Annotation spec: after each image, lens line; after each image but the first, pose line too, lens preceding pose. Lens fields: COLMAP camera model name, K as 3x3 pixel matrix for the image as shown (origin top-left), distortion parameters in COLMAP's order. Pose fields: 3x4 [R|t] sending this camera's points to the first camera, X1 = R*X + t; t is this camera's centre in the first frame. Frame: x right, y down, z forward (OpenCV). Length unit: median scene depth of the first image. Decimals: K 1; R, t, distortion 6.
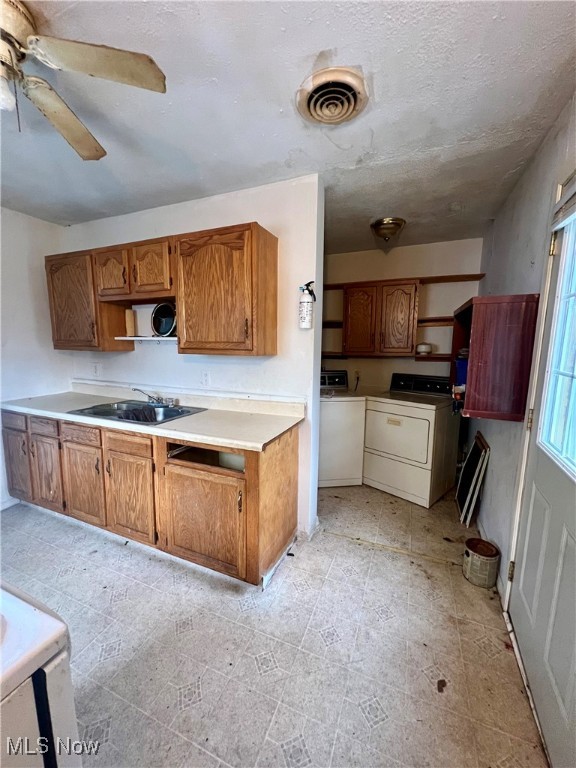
lens RADIAL K [[305.4, 0, 290.0], [0, 305.4, 385.1], [0, 0, 1]] dist [-0.003241, 0.000343]
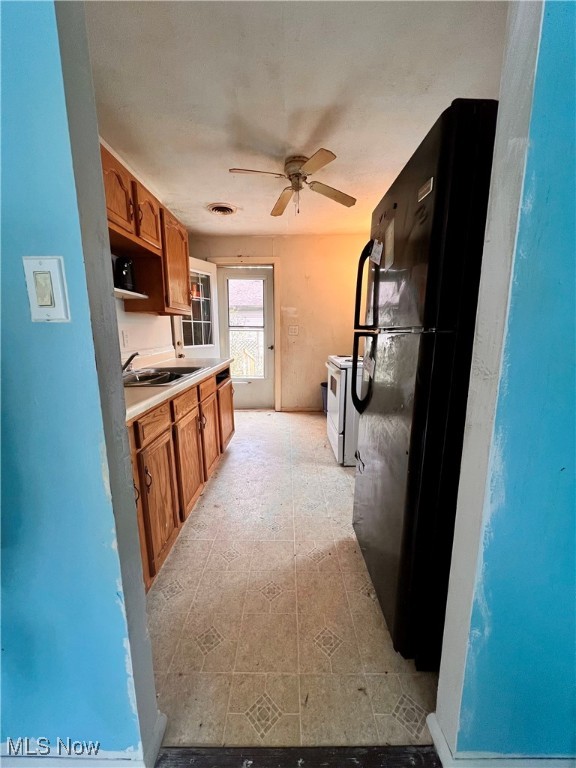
lens RADIAL K [[305.4, 0, 289.9], [0, 305.4, 384.8], [0, 0, 1]] dist [-0.003241, 0.000343]
pose [[-0.394916, -0.166591, 0.903487, -1.890175], [0.127968, 0.963861, 0.233658, -0.058319], [-0.909761, 0.207893, -0.359326, 1.255039]]
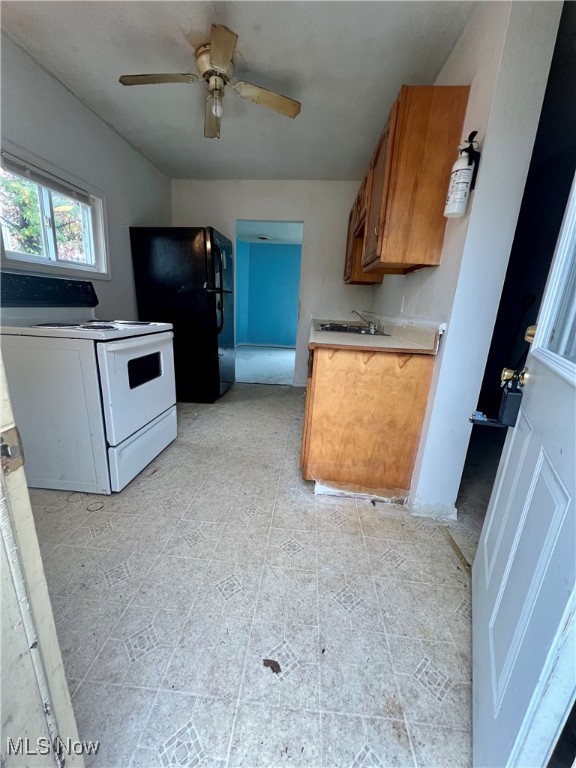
lens RADIAL K [[305.4, 0, 282.2], [0, 305.4, 385.5], [0, 0, 1]] dist [-0.003241, 0.000343]
pose [[0.299778, 0.256290, -0.918939, 0.739732], [-0.182028, 0.960909, 0.208614, 0.121944], [0.936482, 0.104735, 0.334711, 0.510690]]
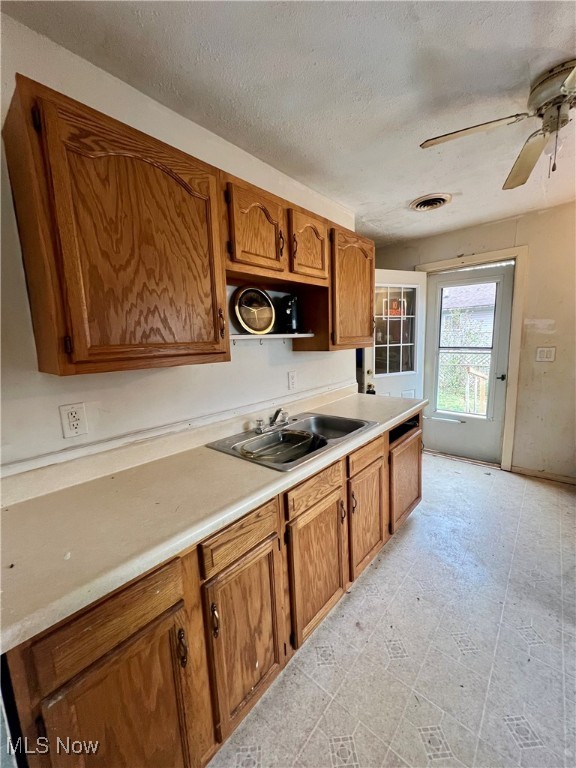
lens RADIAL K [[305.4, 0, 286.3], [0, 305.4, 383.4], [0, 0, 1]] dist [-0.003241, 0.000343]
pose [[0.311495, -0.158643, 0.936912, -1.532131], [0.170536, 0.979291, 0.109121, -0.156704], [-0.934820, 0.125786, 0.332098, 1.003351]]
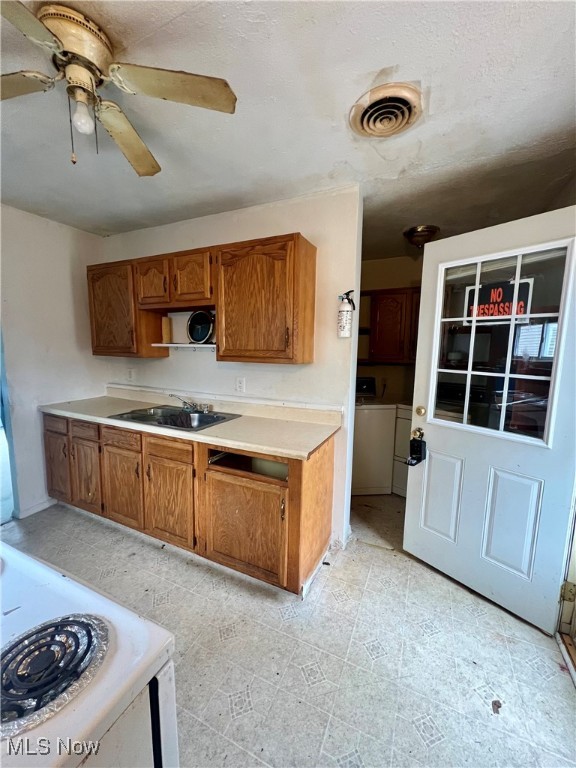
lens RADIAL K [[305.4, 0, 289.5], [0, 305.4, 385.0], [0, 0, 1]] dist [-0.003241, 0.000343]
pose [[0.999119, 0.010208, -0.040714, -0.097553], [-0.010736, 0.999861, -0.012759, -0.014920], [0.040578, 0.013184, 0.999089, -0.008306]]
